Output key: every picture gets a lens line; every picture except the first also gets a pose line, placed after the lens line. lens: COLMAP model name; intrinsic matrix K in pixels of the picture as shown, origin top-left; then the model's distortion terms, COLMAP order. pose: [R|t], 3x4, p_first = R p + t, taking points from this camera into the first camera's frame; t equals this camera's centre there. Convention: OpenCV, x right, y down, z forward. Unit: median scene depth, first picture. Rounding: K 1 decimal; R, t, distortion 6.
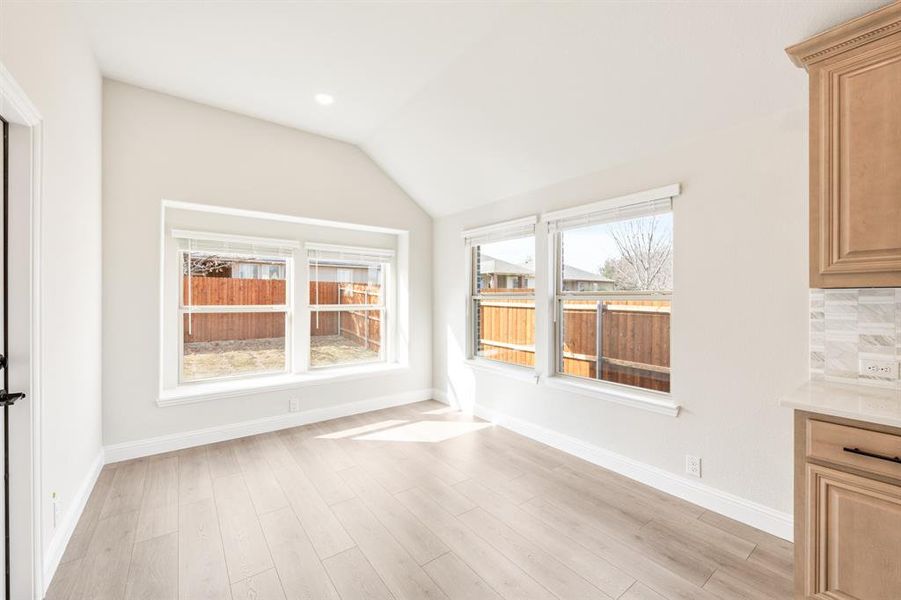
lens RADIAL K [[367.9, 0, 452.8], [0, 367.9, 297.4], [0, 0, 1]] dist [0.000148, 0.000003]
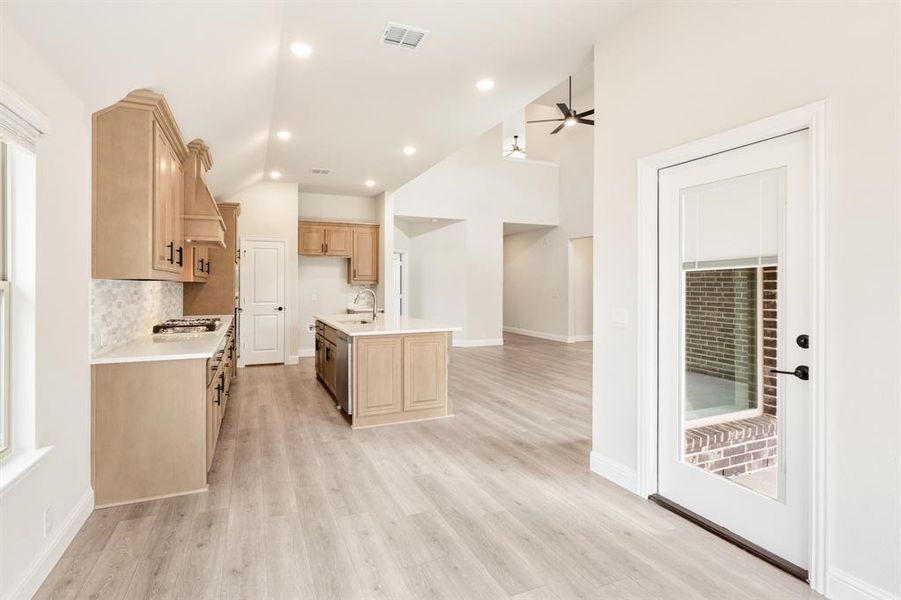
lens RADIAL K [[433.0, 0, 449.3], [0, 433.0, 293.0], [0, 0, 1]] dist [0.000130, 0.000018]
pose [[-0.978651, -0.002903, 0.205509, -0.316291], [-0.000481, 0.999930, 0.011834, 0.011522], [-0.205529, 0.011482, -0.978584, 1.887496]]
